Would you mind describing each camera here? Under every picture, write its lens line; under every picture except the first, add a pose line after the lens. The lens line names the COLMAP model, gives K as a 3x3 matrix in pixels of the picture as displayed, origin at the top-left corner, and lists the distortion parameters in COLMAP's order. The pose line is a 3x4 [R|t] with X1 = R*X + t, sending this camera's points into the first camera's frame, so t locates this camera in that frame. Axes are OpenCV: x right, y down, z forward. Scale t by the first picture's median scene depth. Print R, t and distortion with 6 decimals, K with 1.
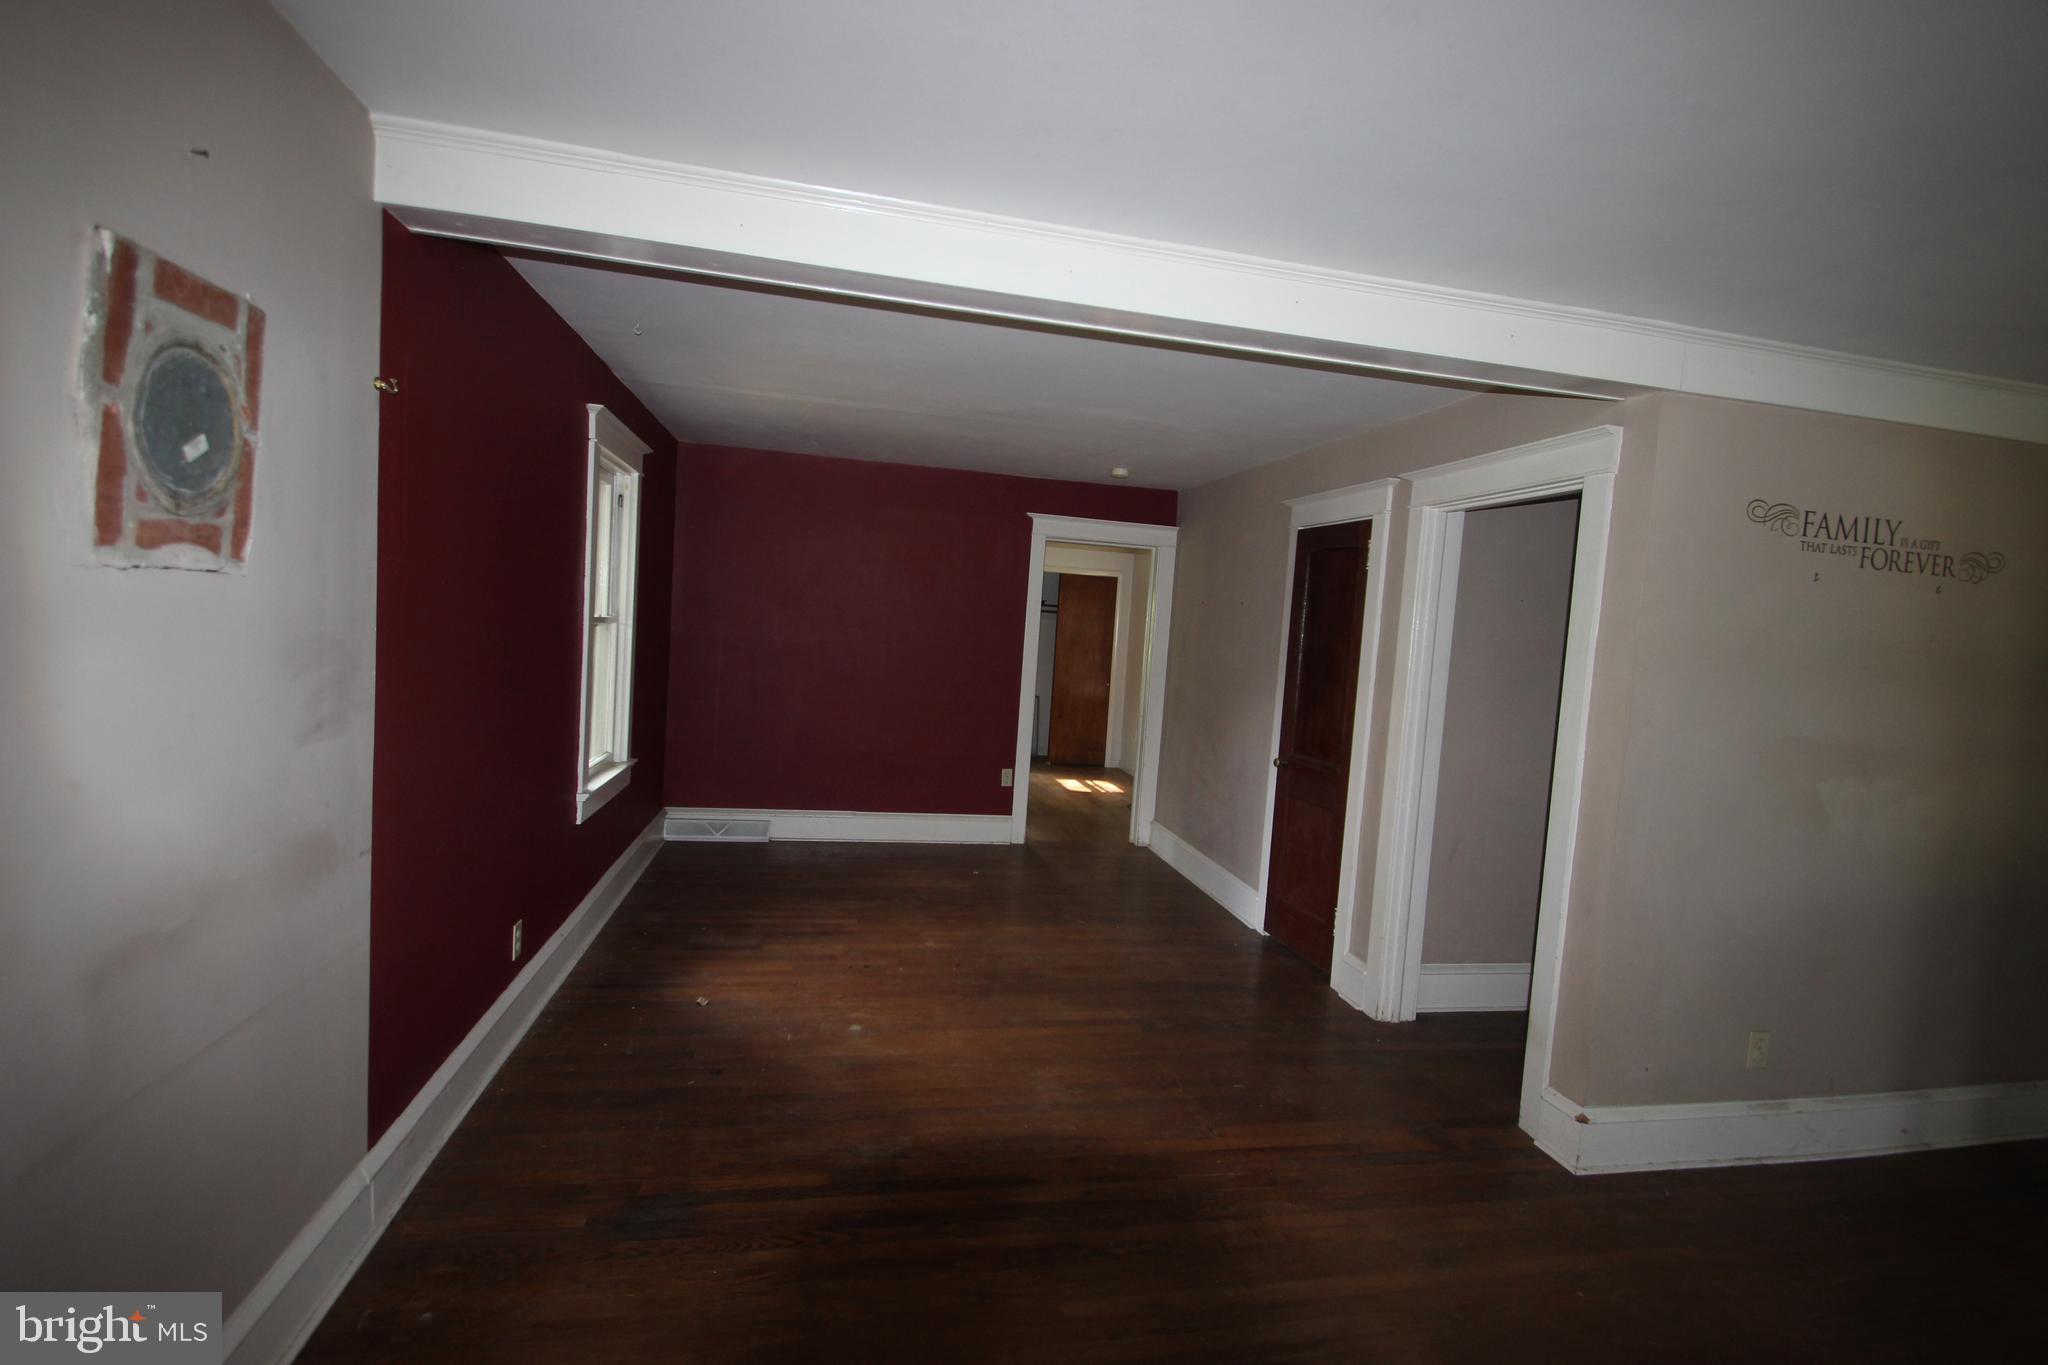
lens RADIAL K [[948.6, 0, 1029.9], [0, 948.6, 688.5], [0, 0, 1]] dist [0.017445, -0.020357]
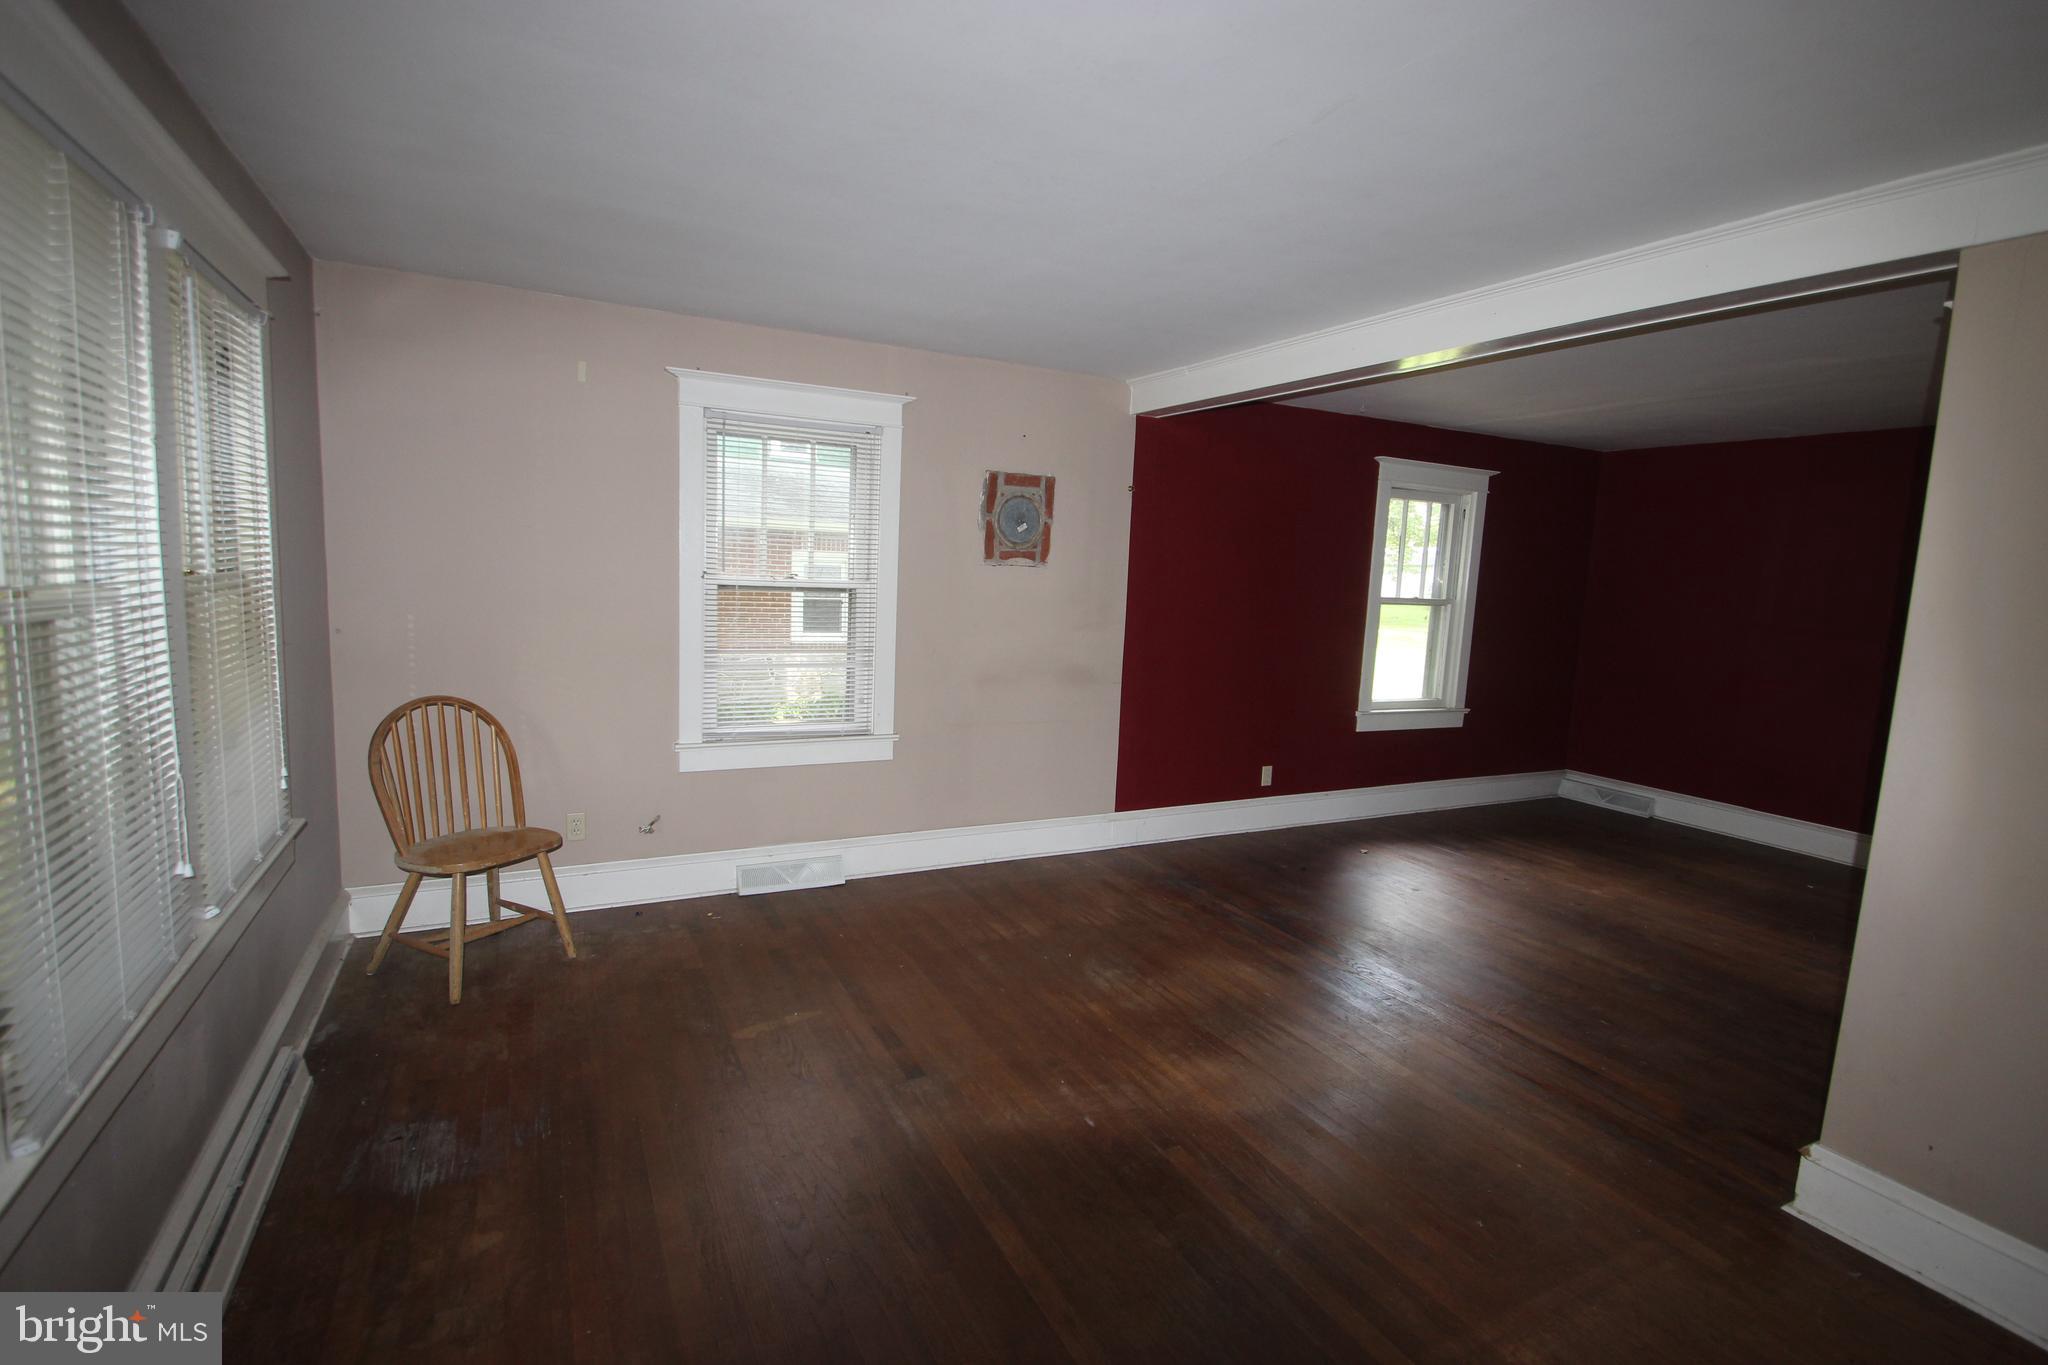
lens RADIAL K [[948.6, 0, 1029.9], [0, 948.6, 688.5], [0, 0, 1]] dist [0.017445, -0.020357]
pose [[0.268108, 0.065370, -0.961168, 1.084928], [-0.090657, 0.994980, 0.042382, 0.072152], [0.959114, 0.075774, 0.272689, 0.090517]]
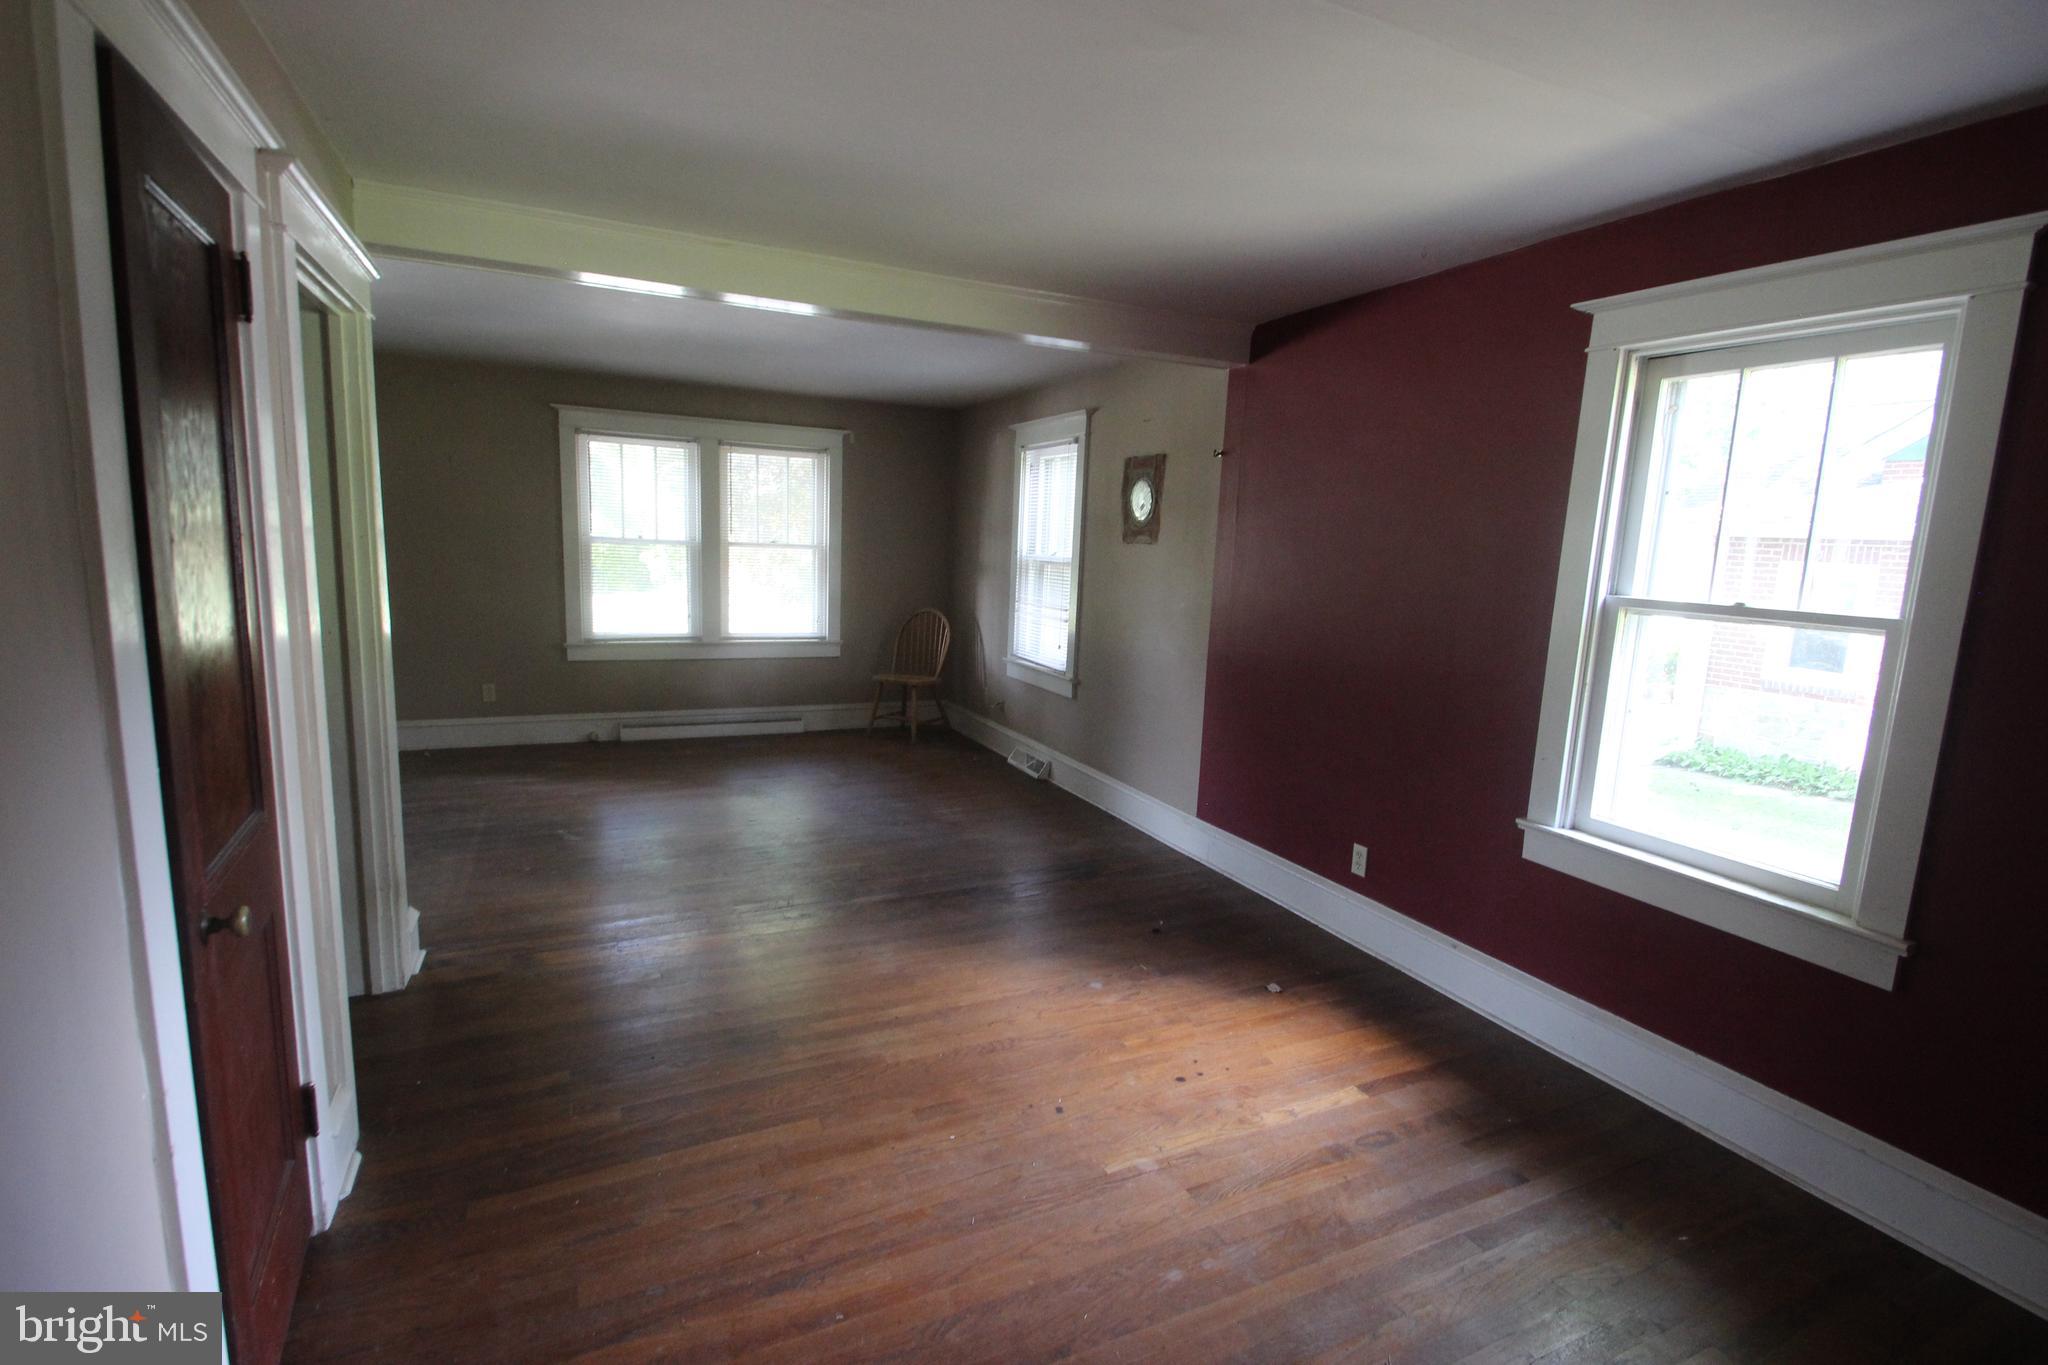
lens RADIAL K [[948.6, 0, 1029.9], [0, 948.6, 688.5], [0, 0, 1]] dist [0.017445, -0.020357]
pose [[-0.965485, -0.066548, -0.251815, 0.157054], [-0.121093, 0.970655, 0.207763, -0.134857], [0.230600, 0.231085, -0.945211, 2.059895]]
